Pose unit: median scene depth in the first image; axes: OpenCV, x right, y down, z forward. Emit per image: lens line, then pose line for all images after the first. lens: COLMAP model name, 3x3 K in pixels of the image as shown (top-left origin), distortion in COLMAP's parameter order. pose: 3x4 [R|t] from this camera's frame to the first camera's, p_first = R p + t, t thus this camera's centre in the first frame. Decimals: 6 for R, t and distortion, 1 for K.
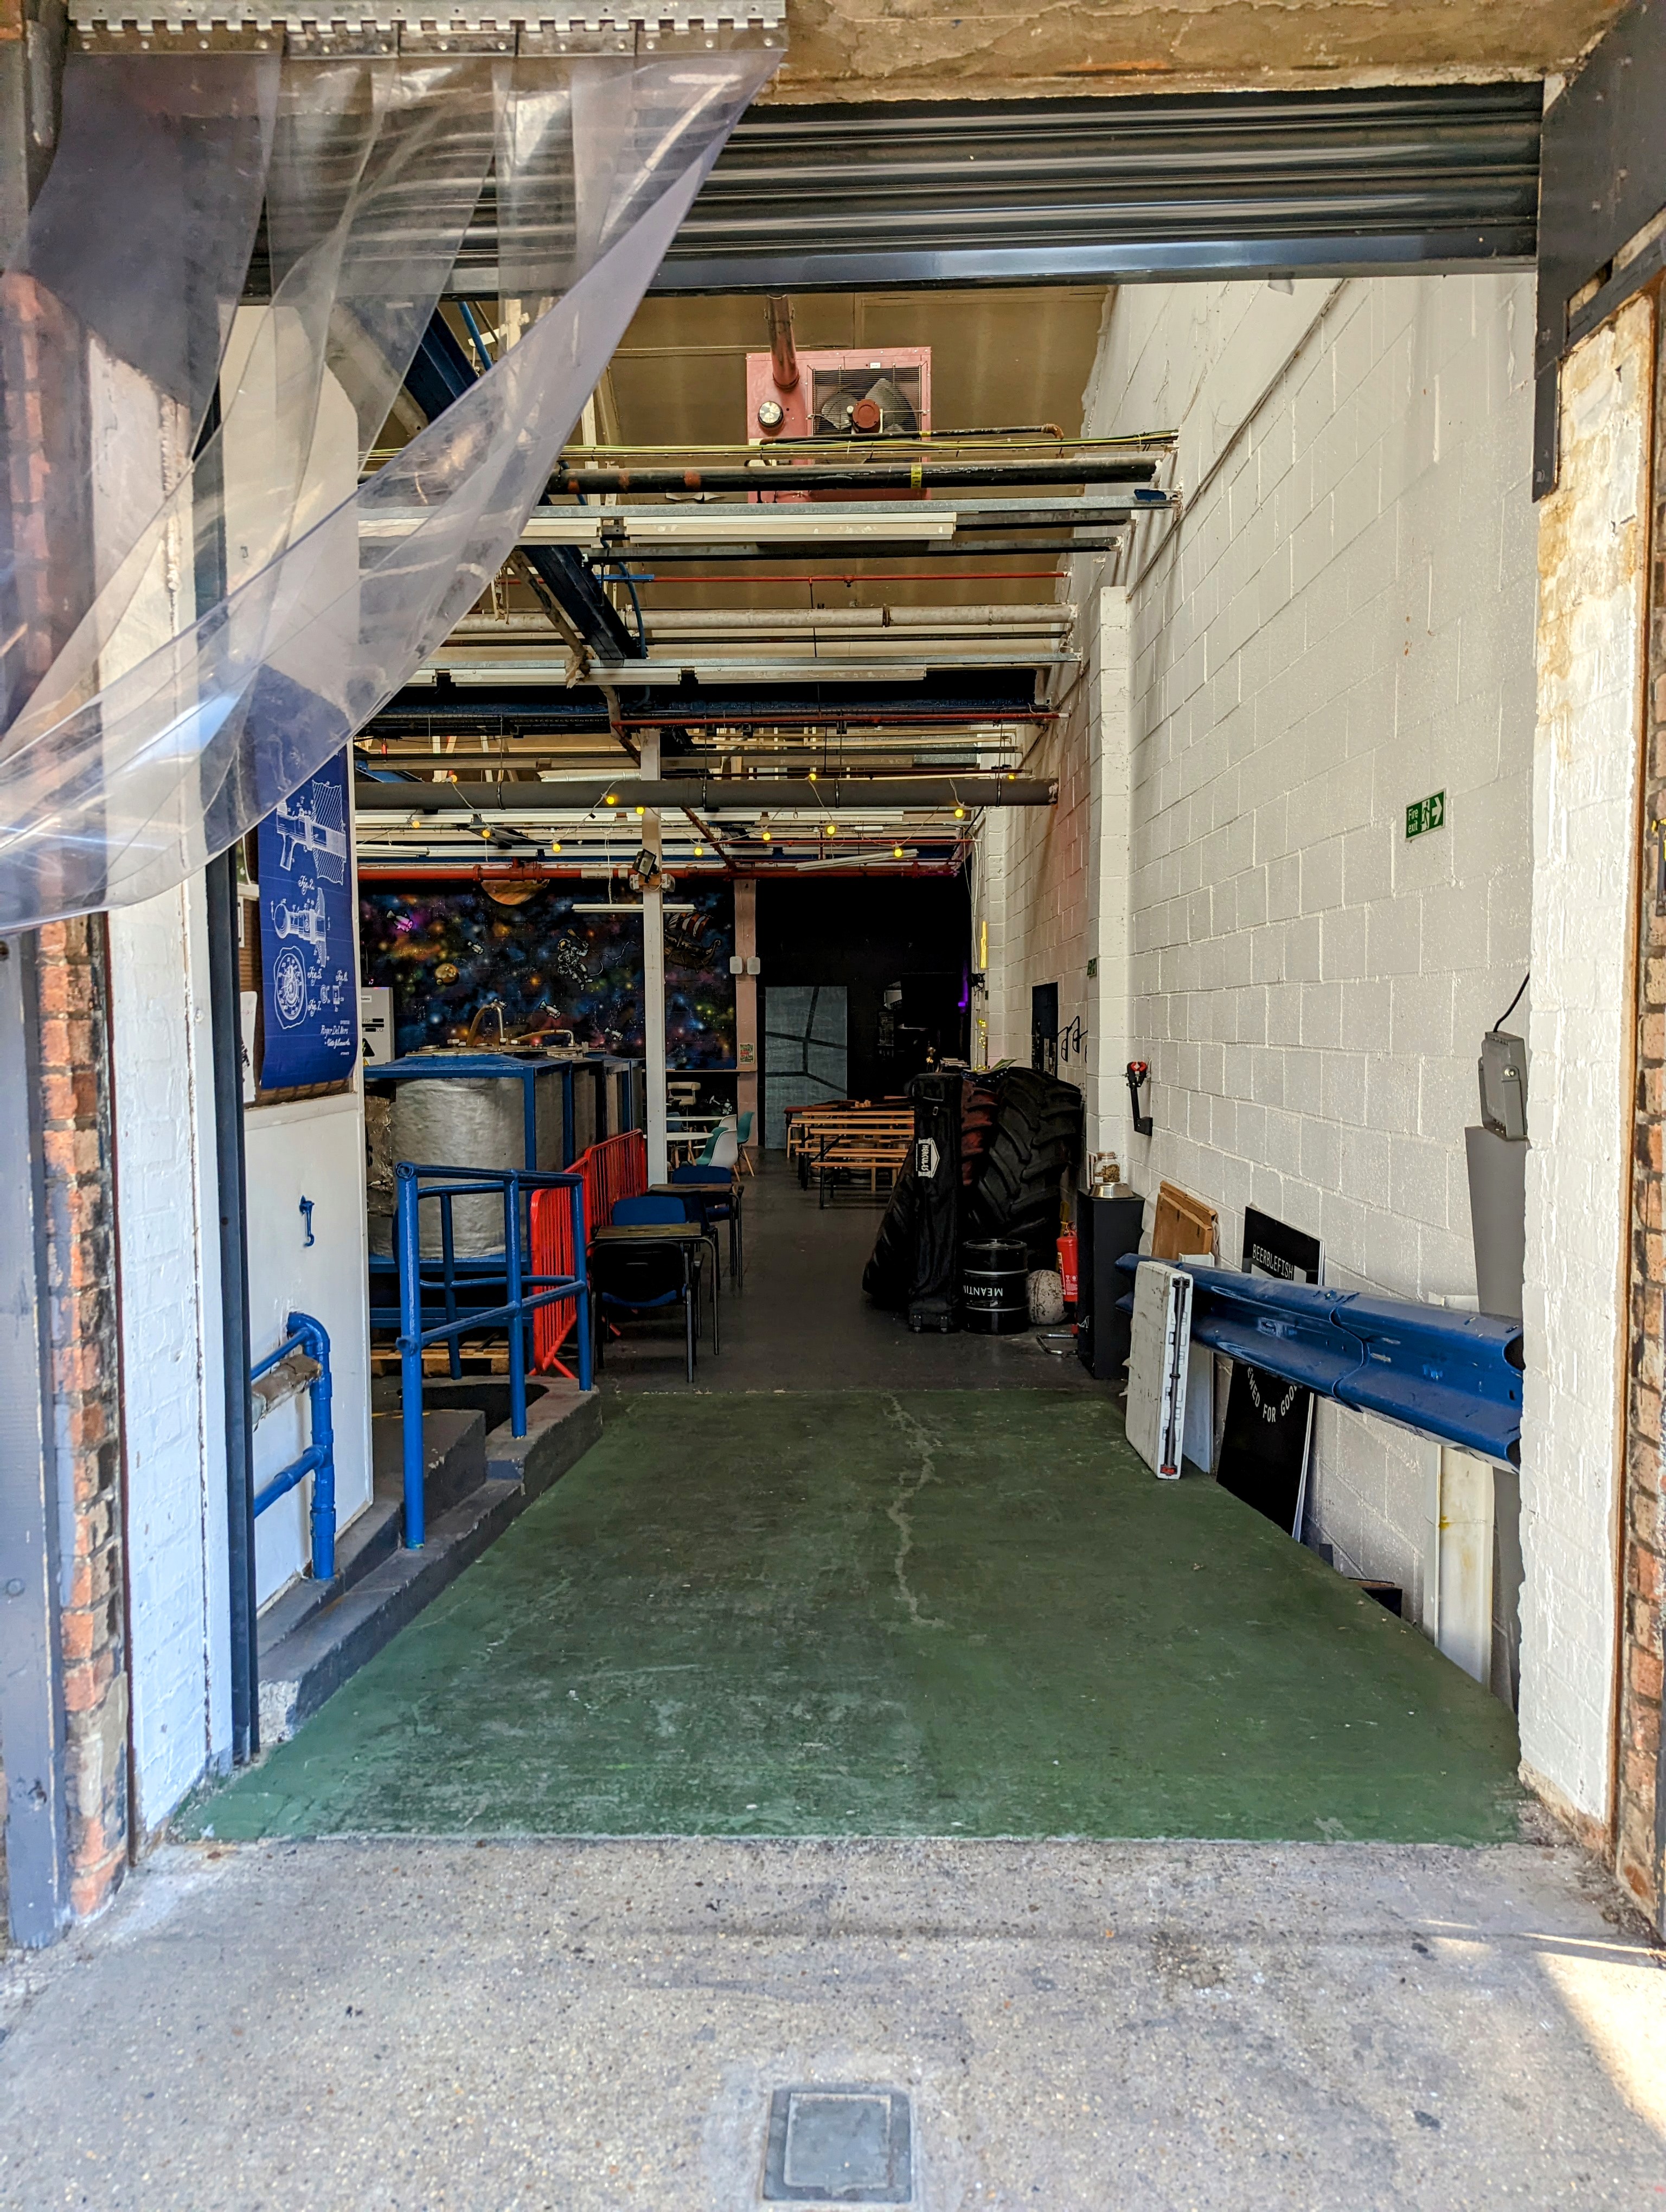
lens RADIAL K [[1575.0, 0, 828.6], [0, 1575.0, 1101.3], [0, 0, 1]] dist [0.008305, 0.000946]
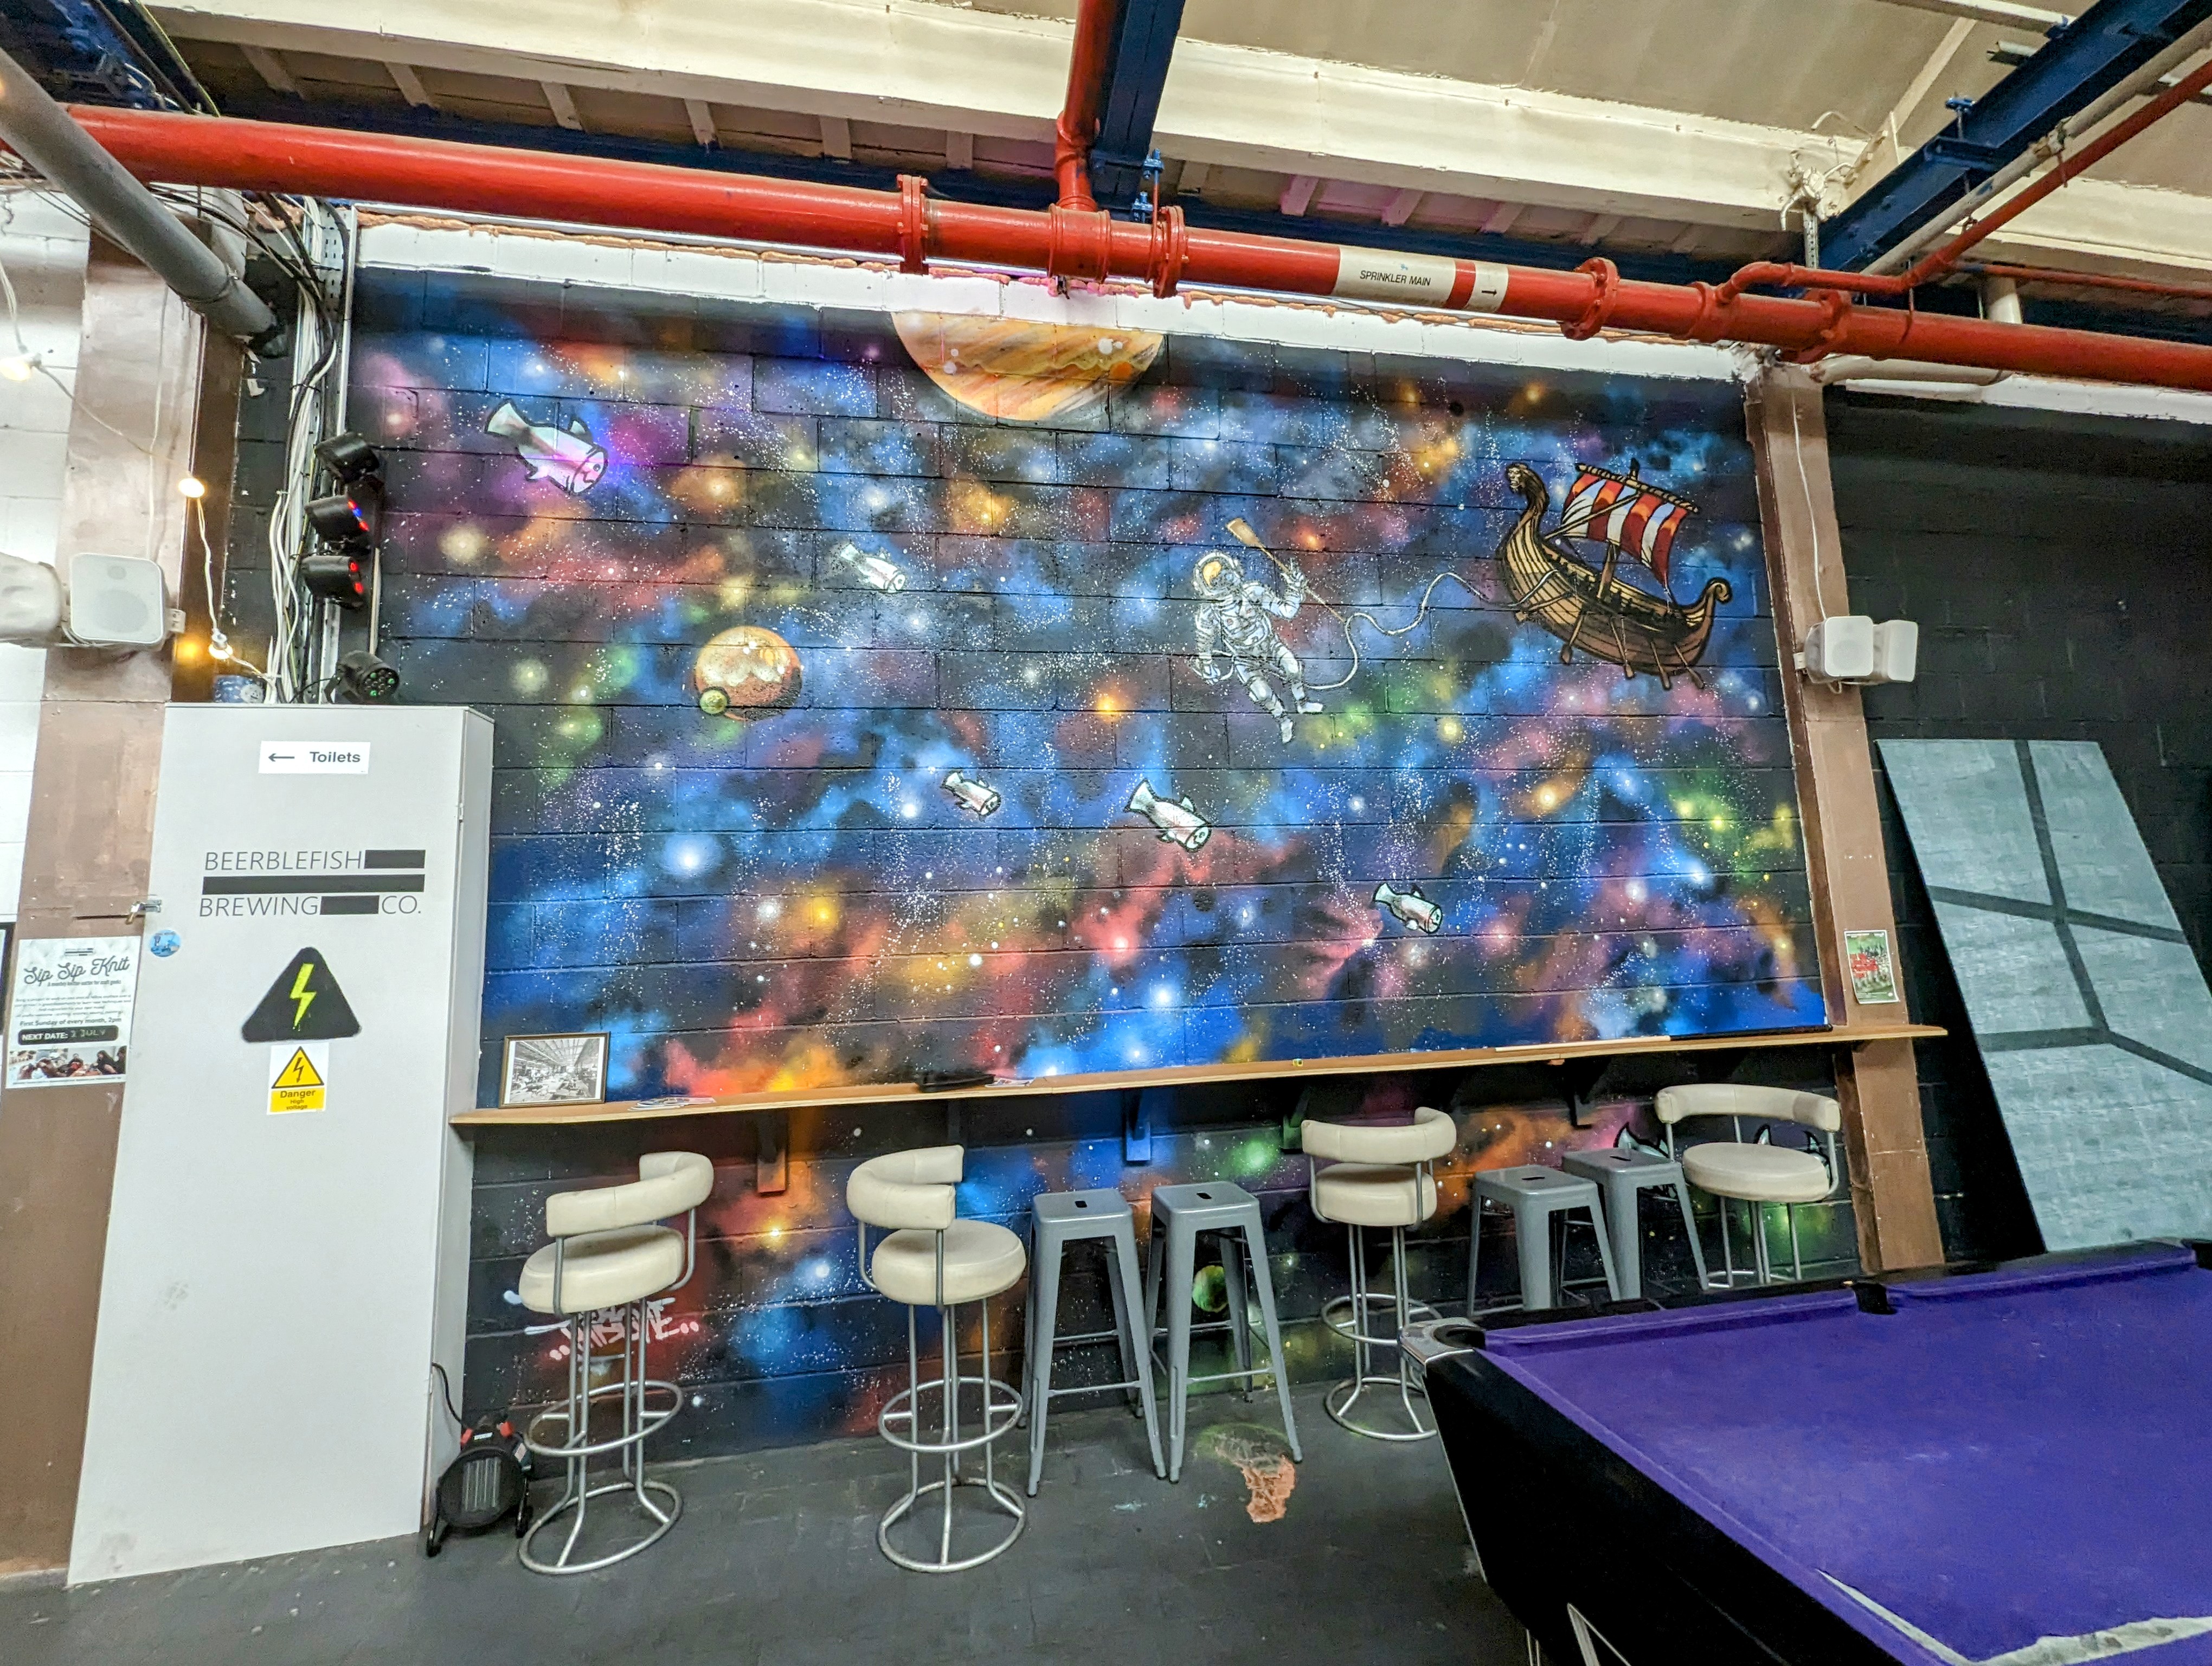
lens RADIAL K [[892.5, 0, 1095.5], [0, 892.5, 838.5], [0, 0, 1]] dist [0.001333, 0.000007]
pose [[0.982987, -0.003237, 0.183644, -0.215328], [0.035595, 0.984246, -0.173183, -0.030111], [-0.180191, 0.176773, 0.967617, 0.864402]]
